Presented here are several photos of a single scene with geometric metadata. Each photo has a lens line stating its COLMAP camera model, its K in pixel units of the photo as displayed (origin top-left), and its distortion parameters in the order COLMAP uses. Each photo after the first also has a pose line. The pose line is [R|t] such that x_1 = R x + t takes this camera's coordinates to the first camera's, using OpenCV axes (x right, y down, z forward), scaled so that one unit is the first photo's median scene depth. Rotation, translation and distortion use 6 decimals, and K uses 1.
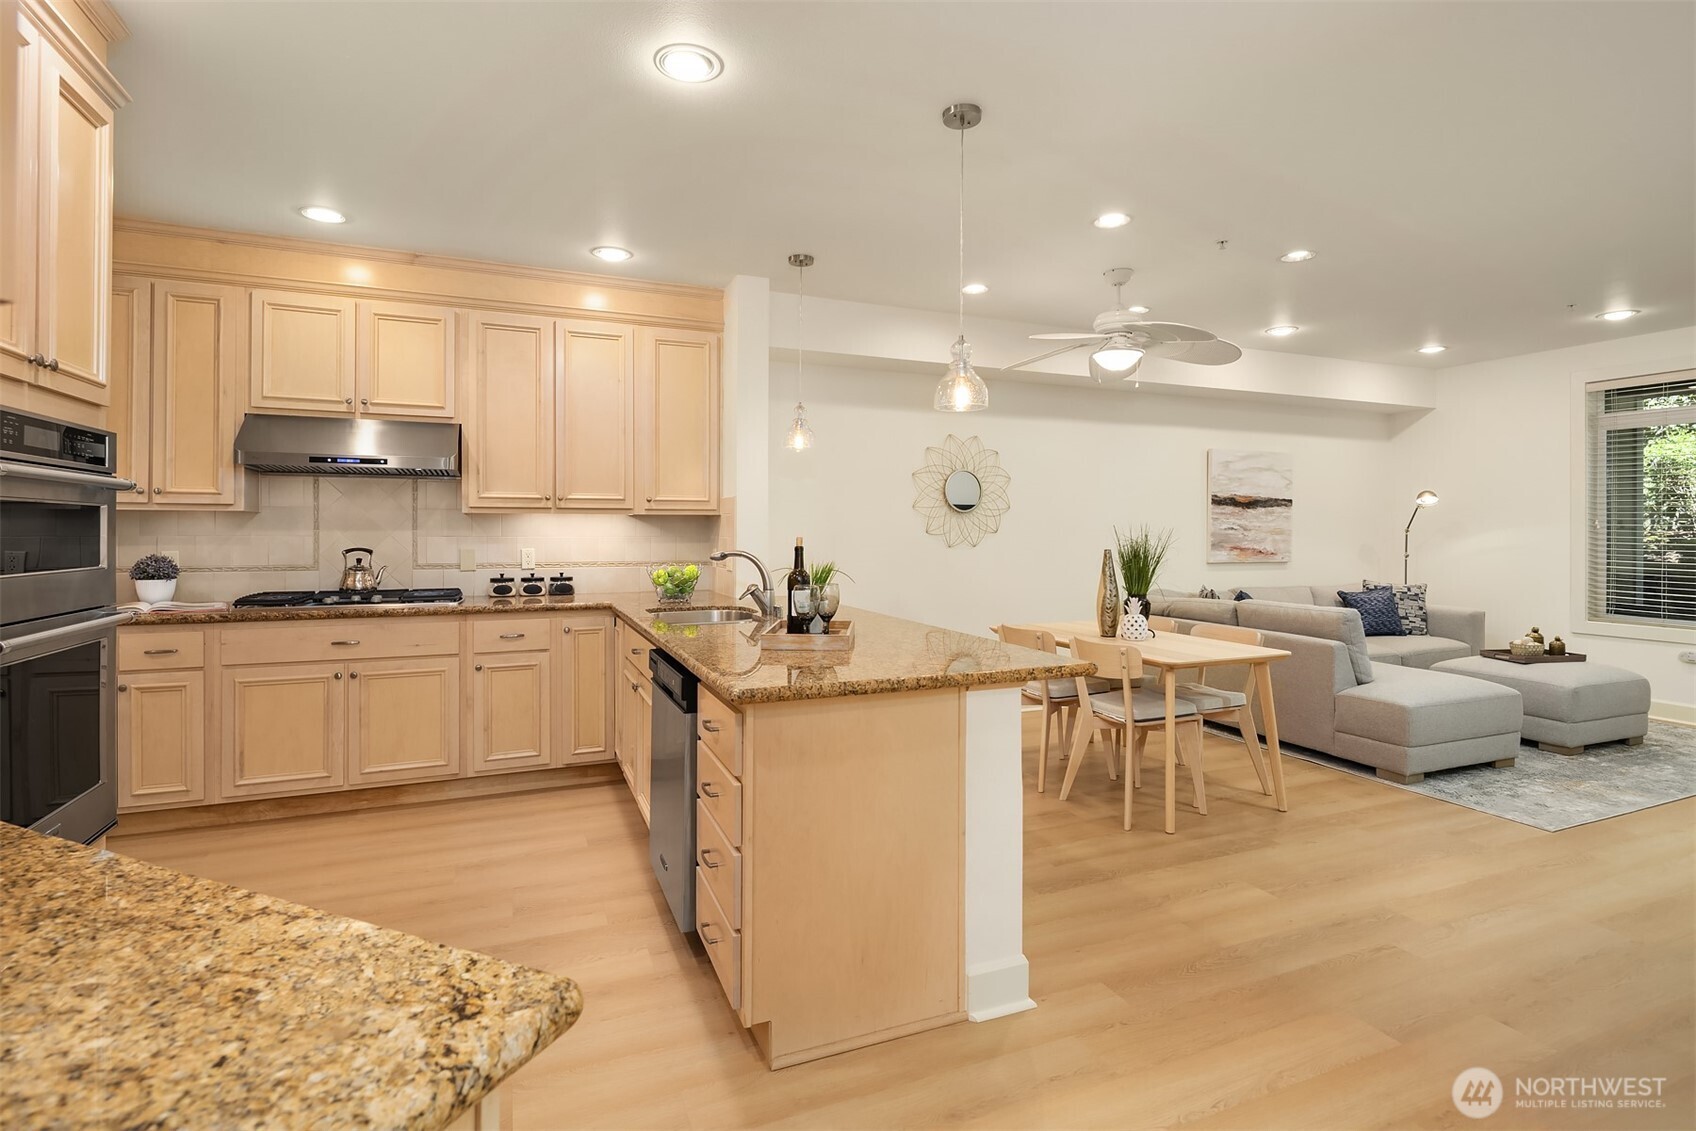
lens RADIAL K [[806.8, 0, 847.7], [0, 806.8, 538.1], [0, 0, 1]] dist [-0.001495, 0.000061]
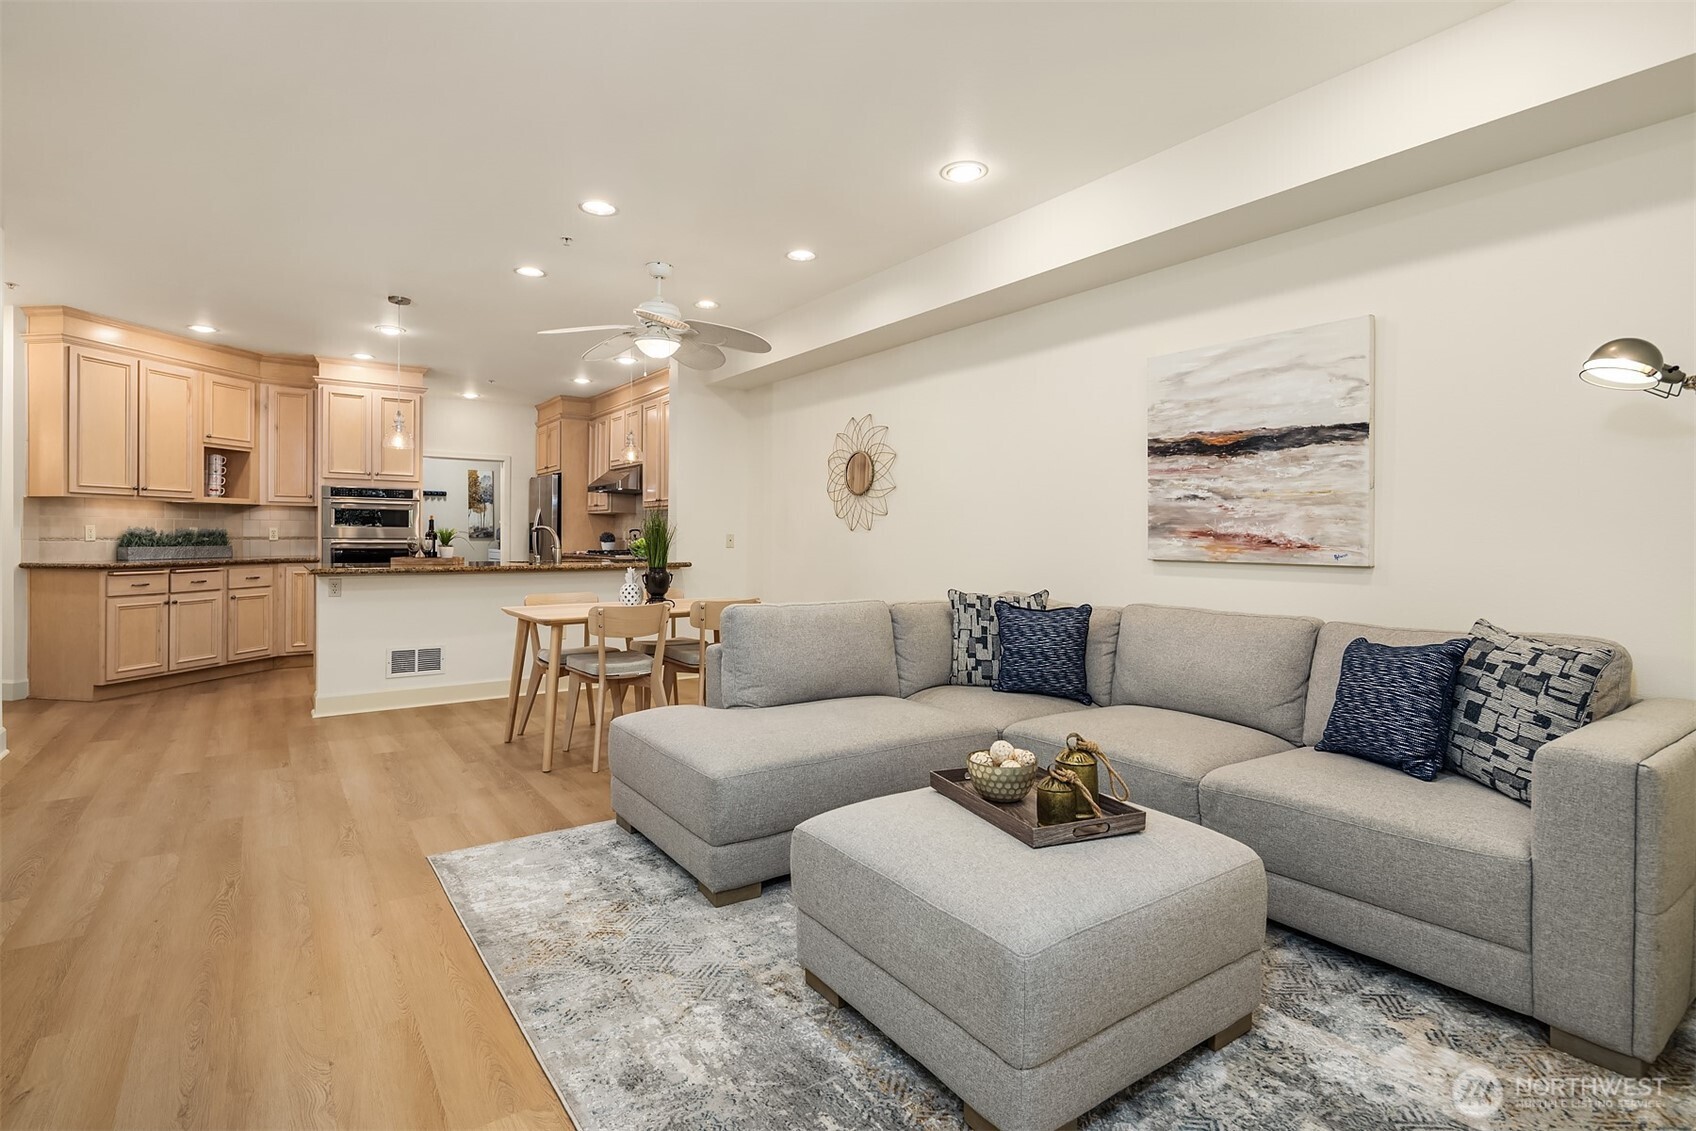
lens RADIAL K [[806.8, 0, 847.7], [0, 806.8, 538.1], [0, 0, 1]] dist [-0.001495, 0.000061]
pose [[0.225574, 0.001119, -0.974225, 1.457743], [-0.013968, 0.999900, -0.002085, 0.030425], [0.974126, 0.014079, 0.225567, 1.013096]]
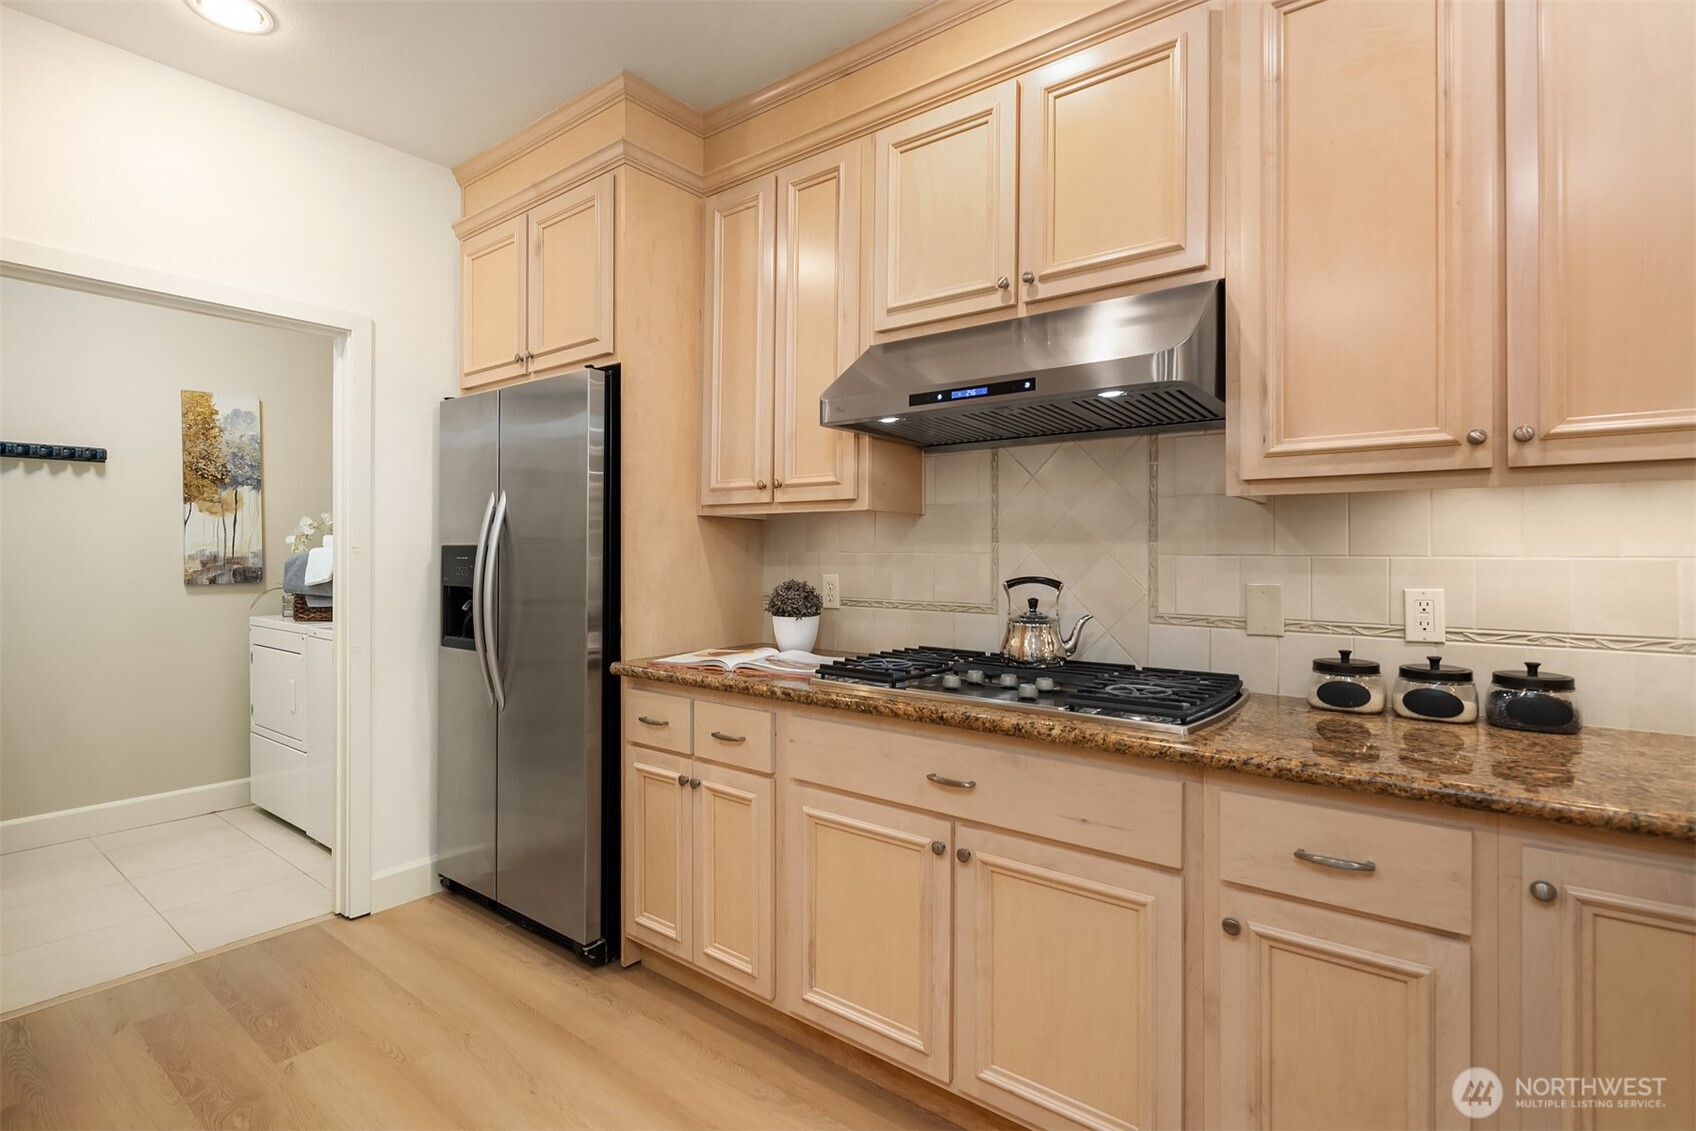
lens RADIAL K [[819.2, 0, 836.5], [0, 819.2, 547.2], [0, 0, 1]] dist [-0.001984, -0.000429]
pose [[0.480012, -0.005739, -0.877243, -0.203887], [-0.009988, 0.999878, -0.012006, 0.000874], [0.877205, 0.014525, 0.479896, 0.609069]]
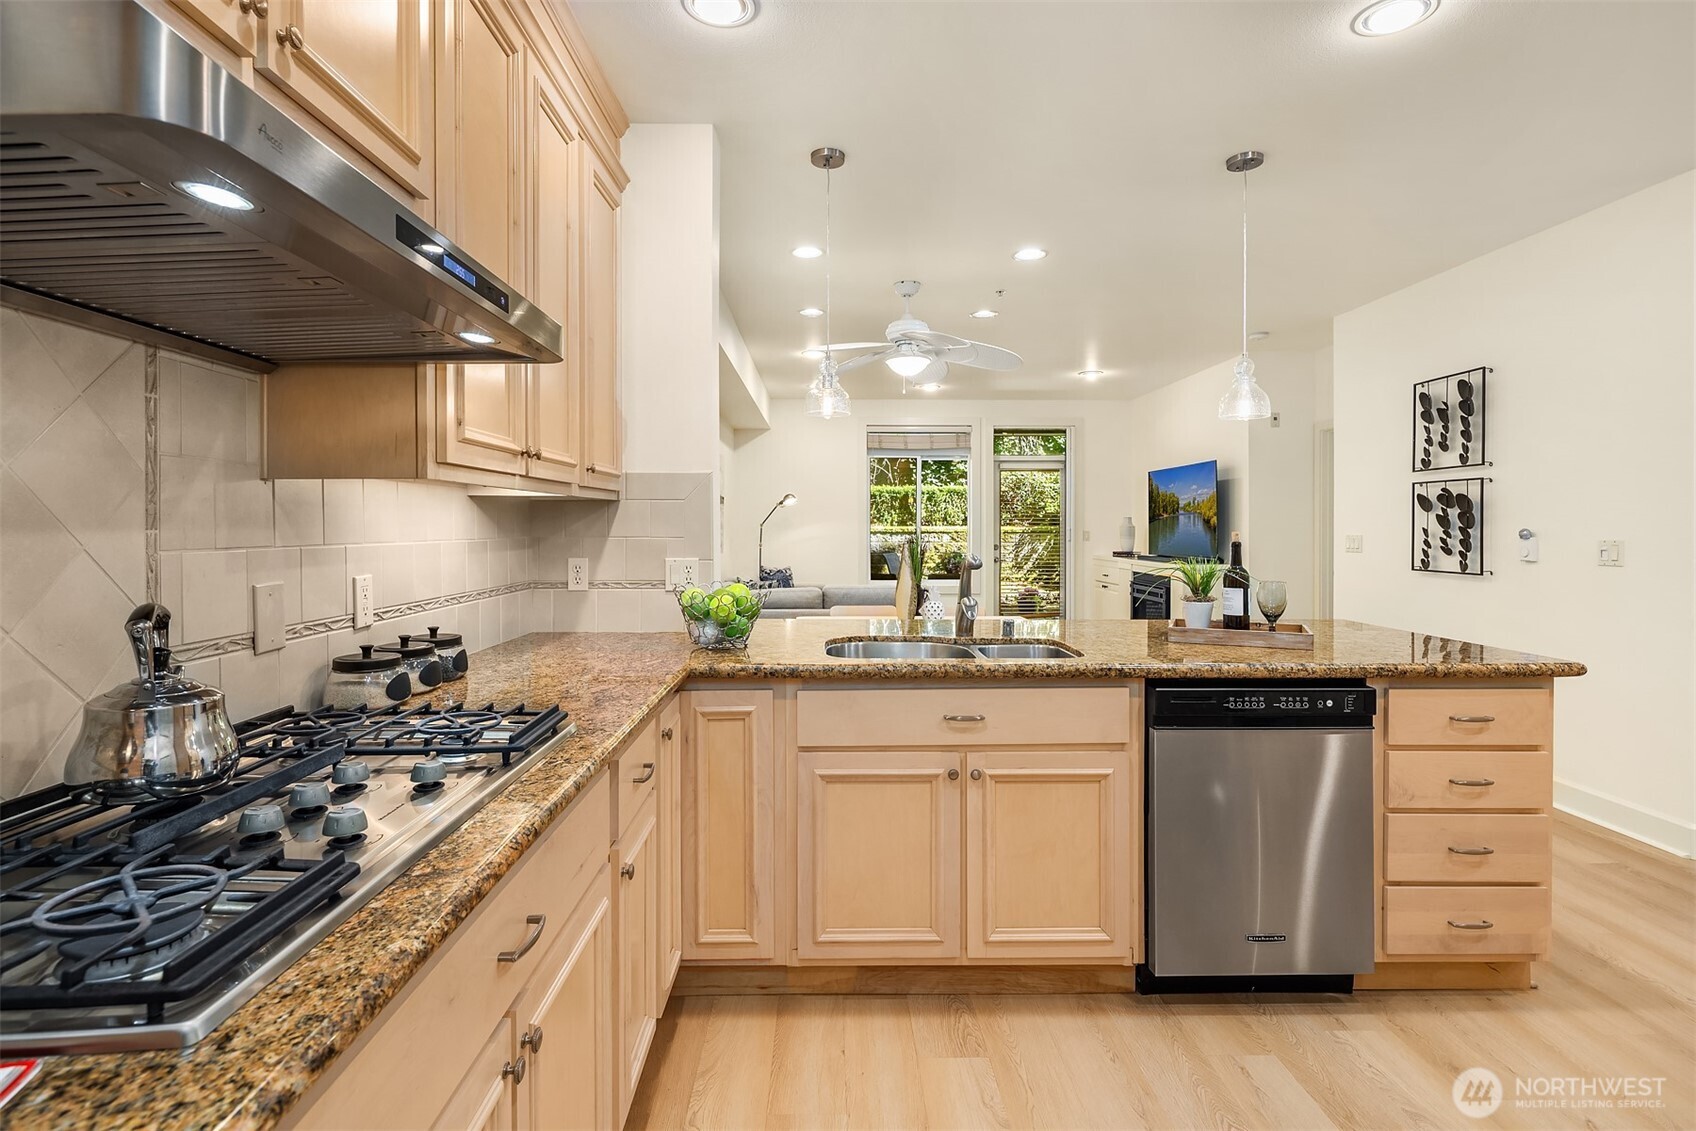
lens RADIAL K [[819.2, 0, 836.5], [0, 819.2, 547.2], [0, 0, 1]] dist [-0.001984, -0.000429]
pose [[0.383248, -0.025614, 0.923290, -0.712525], [0.011426, 0.999670, 0.022990, -0.007606], [-0.923575, 0.001739, 0.383415, 0.677565]]
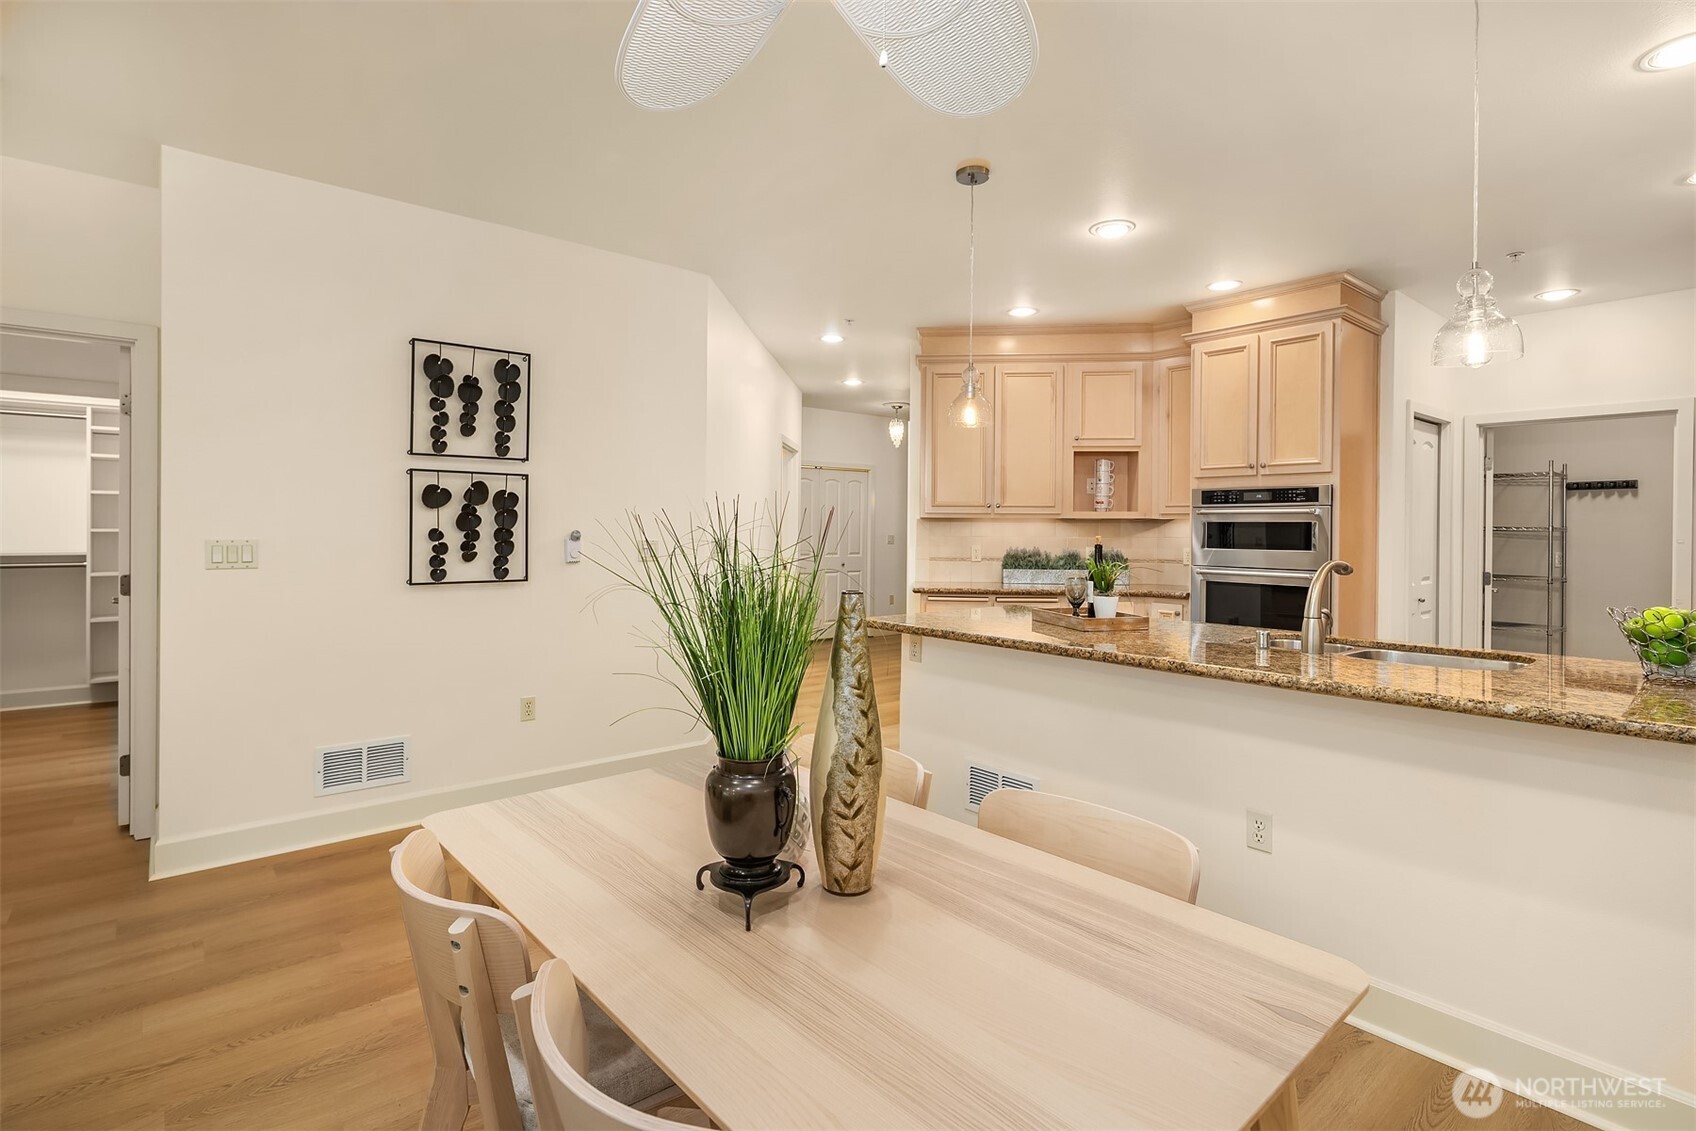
lens RADIAL K [[806.8, 0, 847.7], [0, 806.8, 538.1], [0, 0, 1]] dist [-0.001495, 0.000061]
pose [[-0.954545, -0.007387, -0.297975, 0.413141], [-0.013387, 0.999747, 0.018101, -0.010452], [0.297766, 0.021267, -0.954402, 1.284151]]
